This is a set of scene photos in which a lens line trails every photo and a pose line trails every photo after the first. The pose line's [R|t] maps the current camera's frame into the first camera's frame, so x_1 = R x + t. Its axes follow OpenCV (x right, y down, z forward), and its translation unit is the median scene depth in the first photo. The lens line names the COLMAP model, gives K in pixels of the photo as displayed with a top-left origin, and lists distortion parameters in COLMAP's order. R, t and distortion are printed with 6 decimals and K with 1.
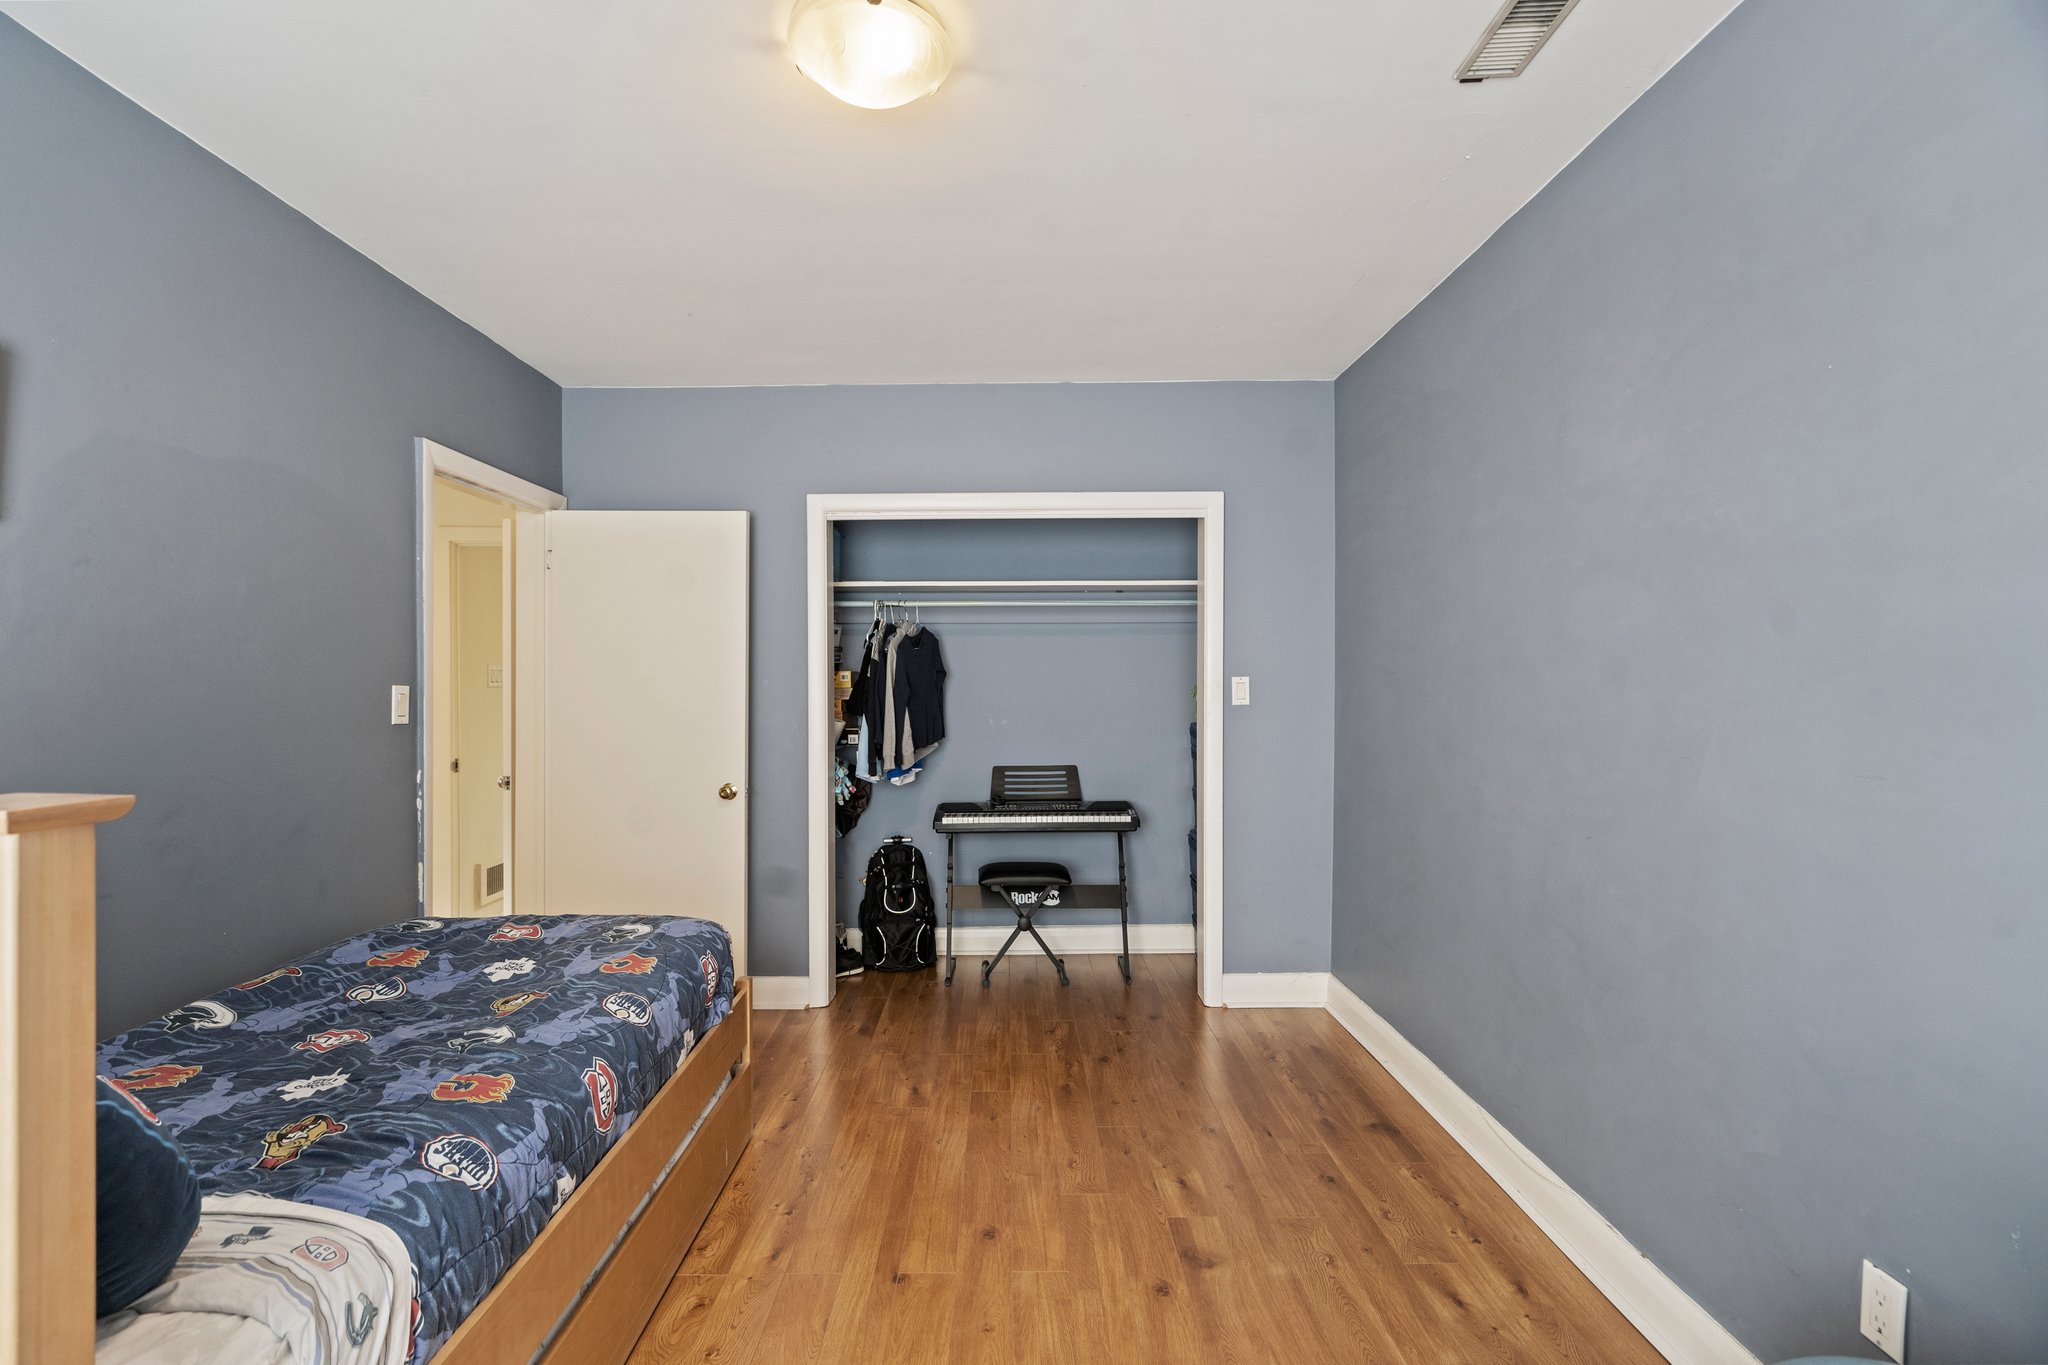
lens RADIAL K [[930.9, 0, 1000.8], [0, 930.9, 696.9], [0, 0, 1]] dist [-0.006129, 0.004572]
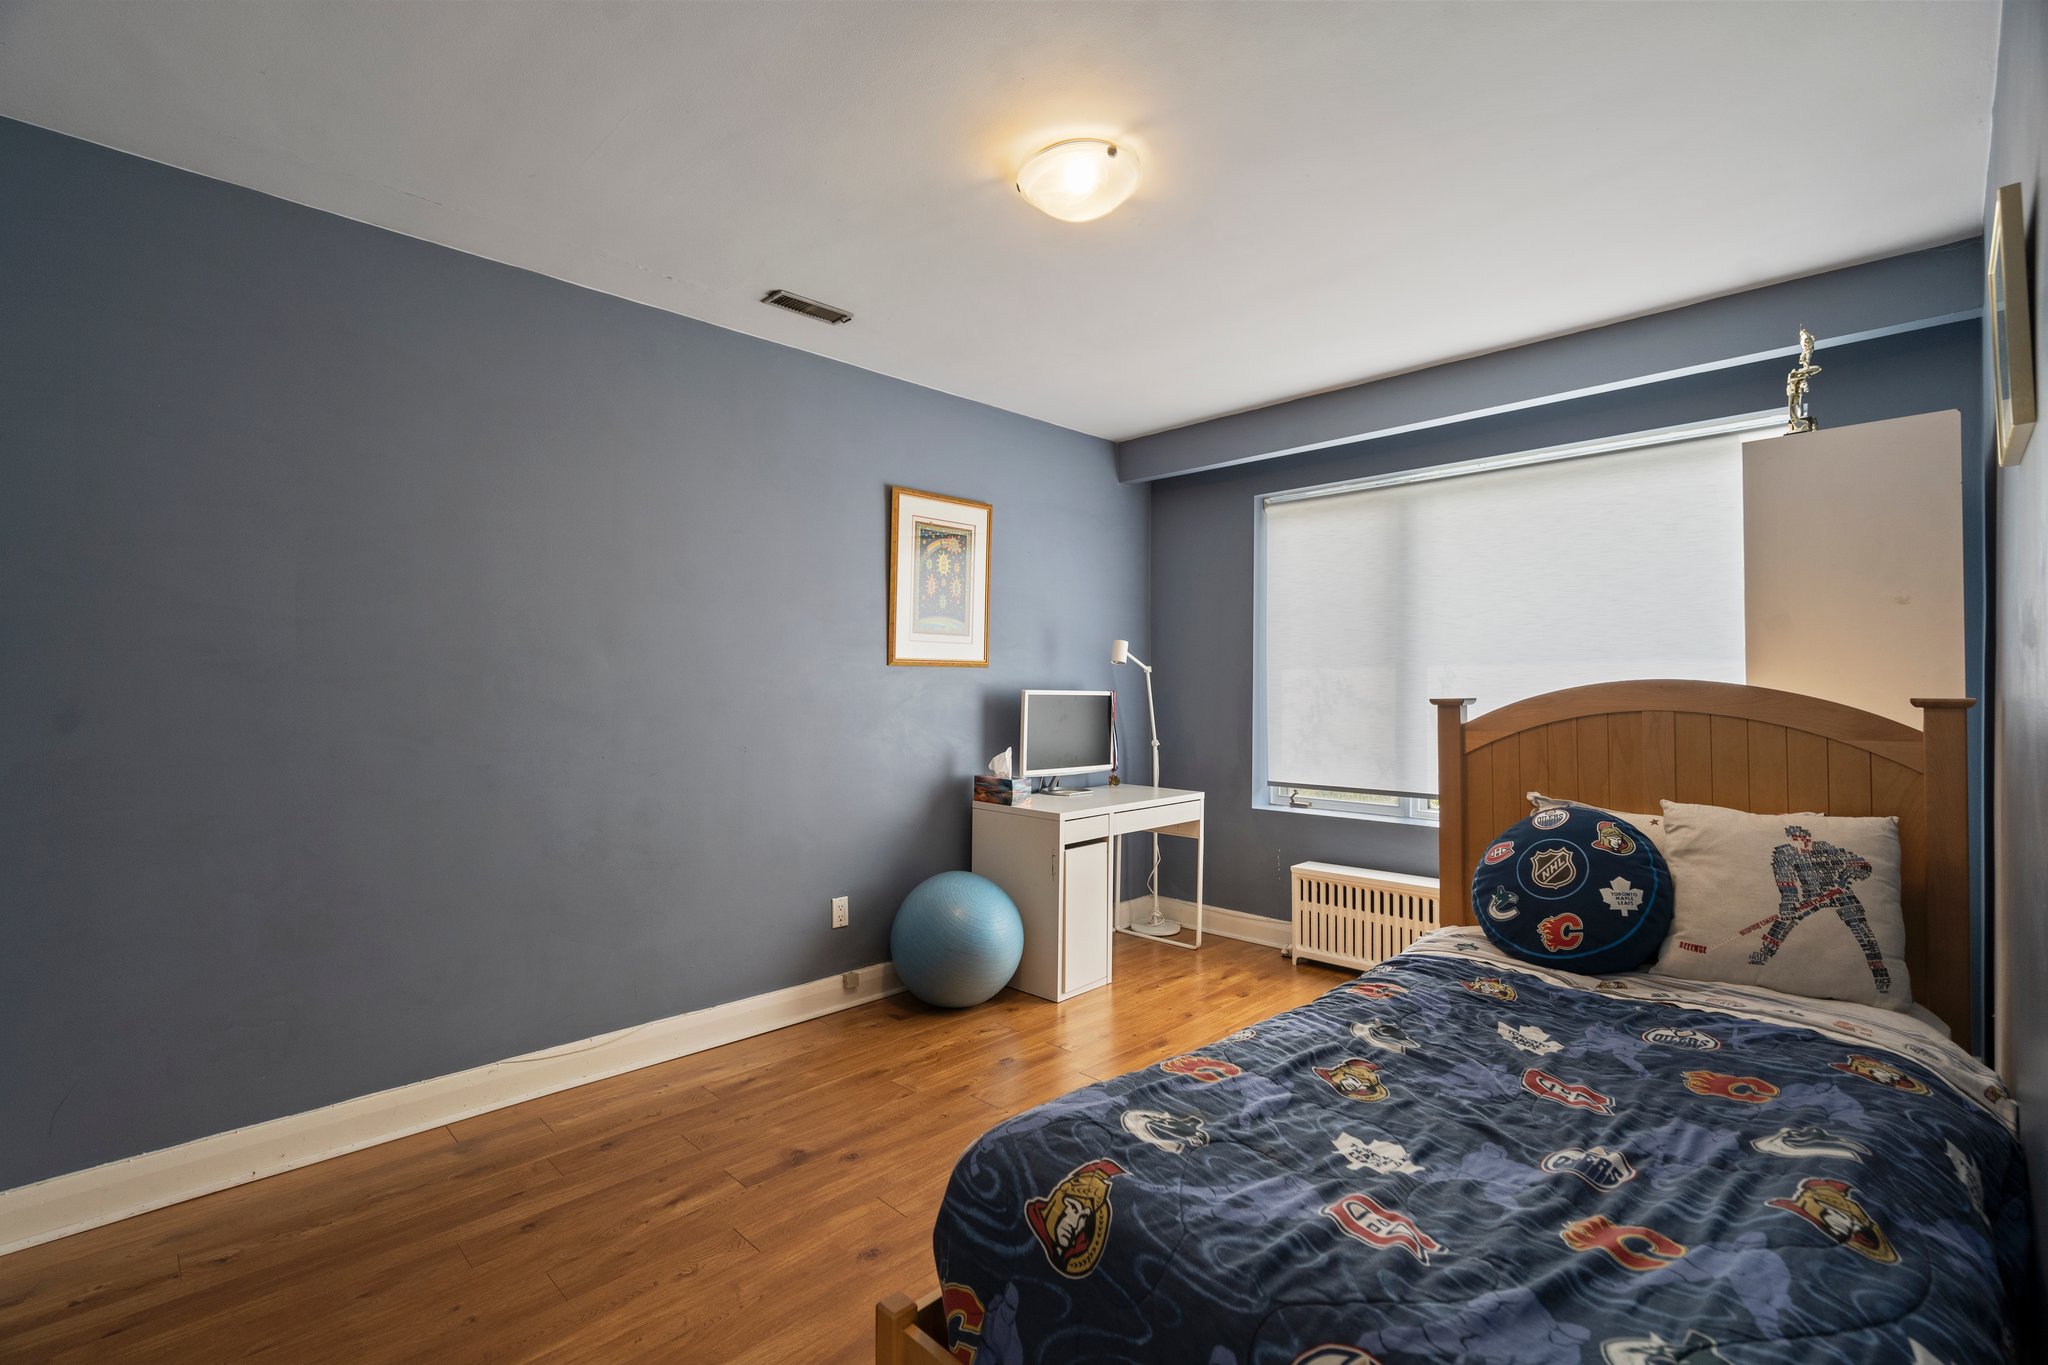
lens RADIAL K [[930.9, 0, 1020.6], [0, 930.9, 681.7], [0, 0, 1]] dist [-0.006129, 0.004572]
pose [[-0.713537, 0.002552, 0.700613, -0.588058], [0.010940, 0.999912, 0.007499, 0.000867], [-0.700532, 0.013016, -0.713502, 1.182655]]
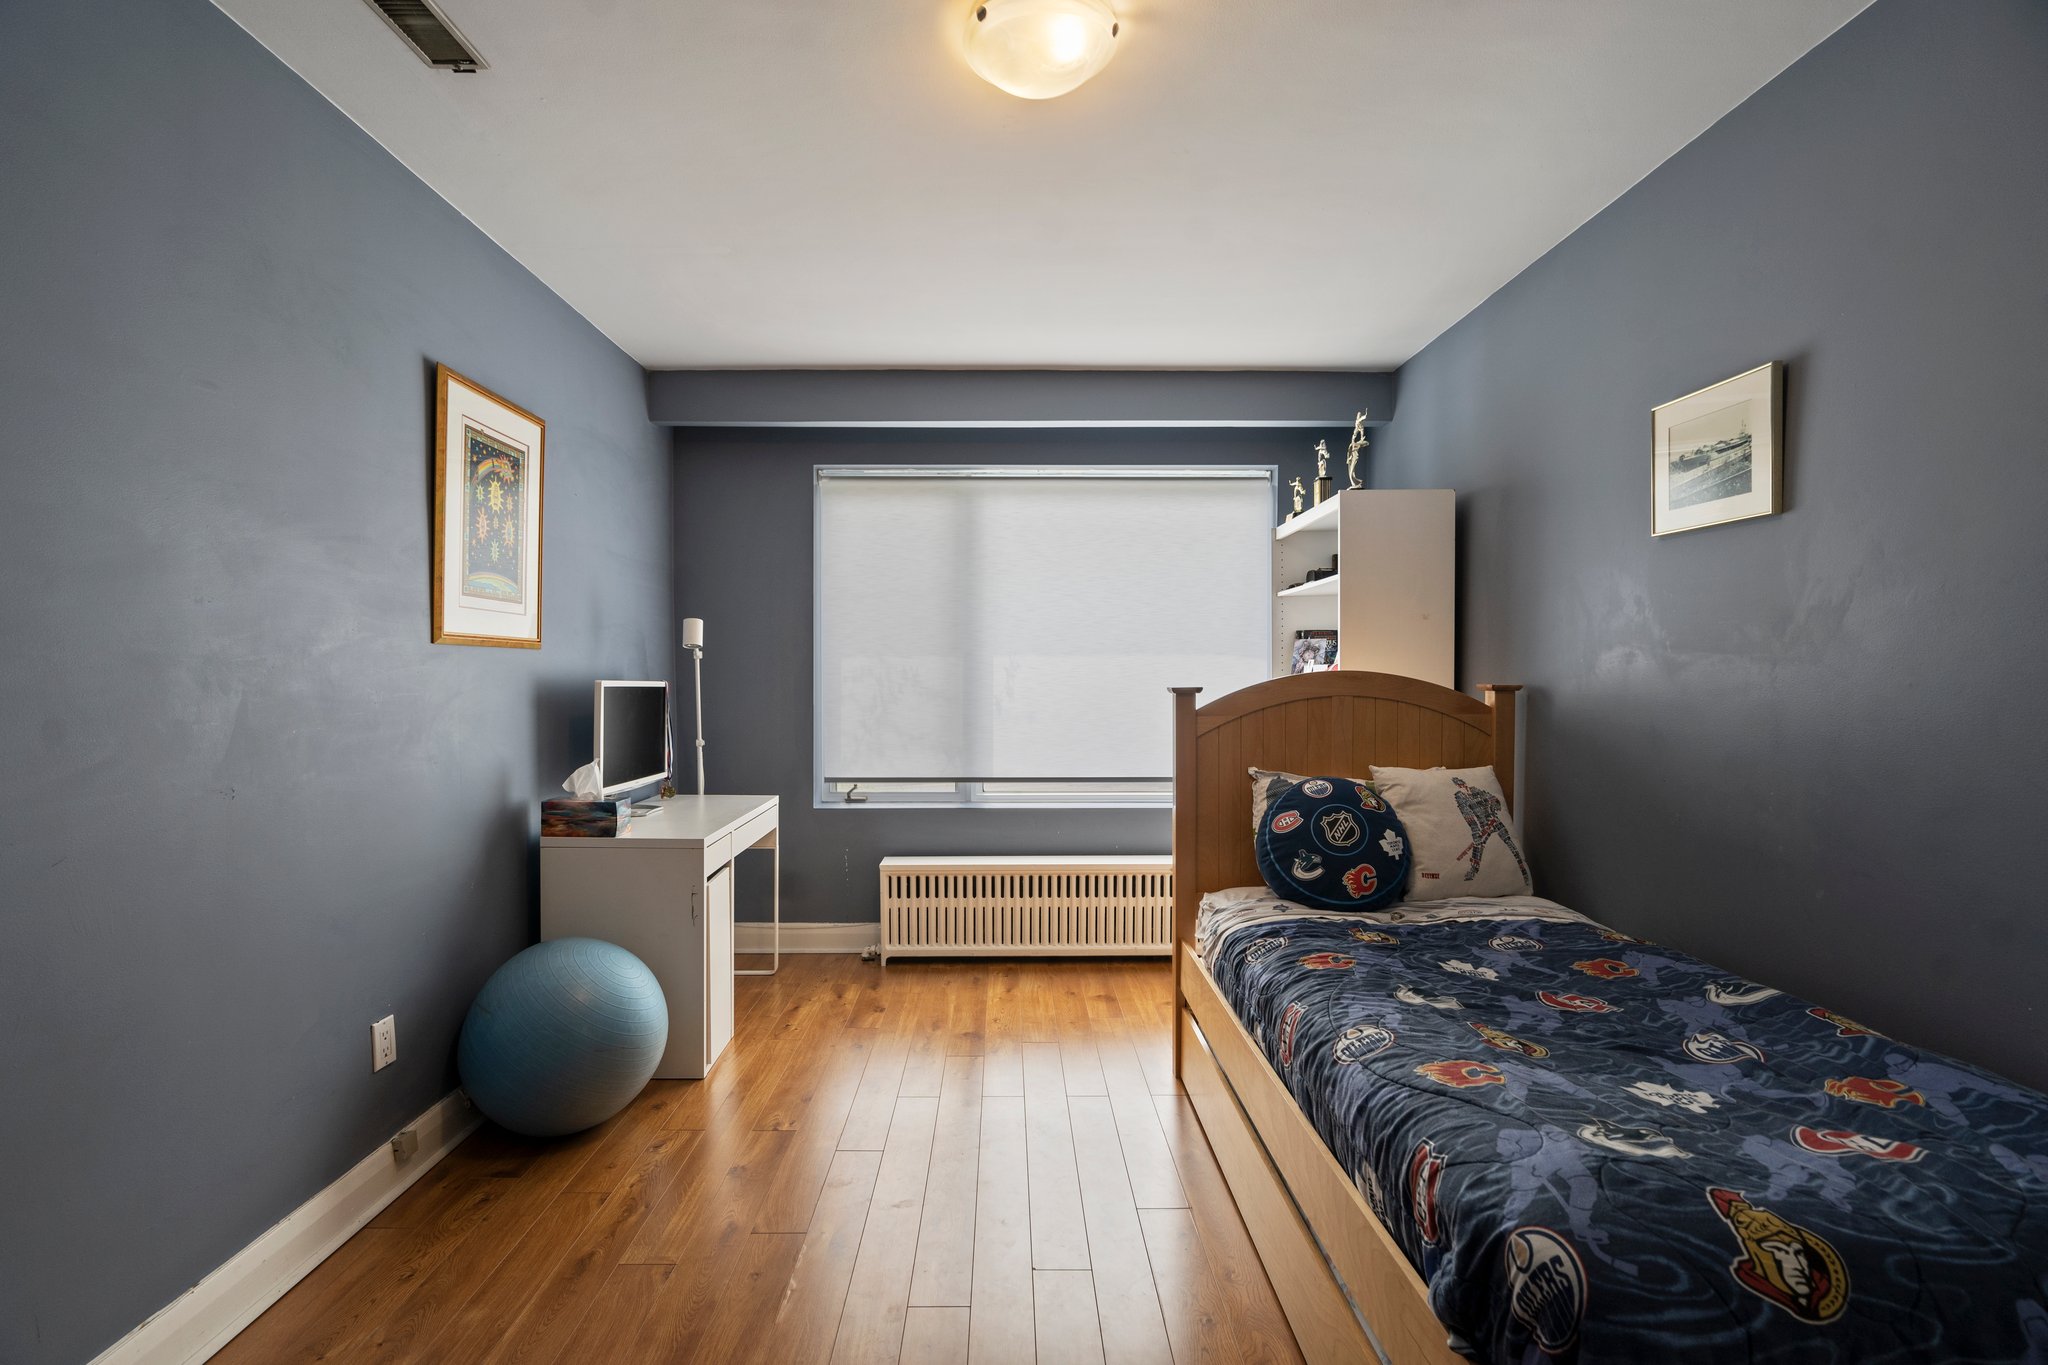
lens RADIAL K [[930.9, 0, 1019.1], [0, 930.9, 706.1], [0, 0, 1]] dist [-0.006129, 0.004572]
pose [[-0.999778, -0.000980, -0.021029, -0.055504], [-0.002039, 0.998727, 0.050401, -0.001155], [0.020953, 0.050433, -0.998508, 1.229340]]
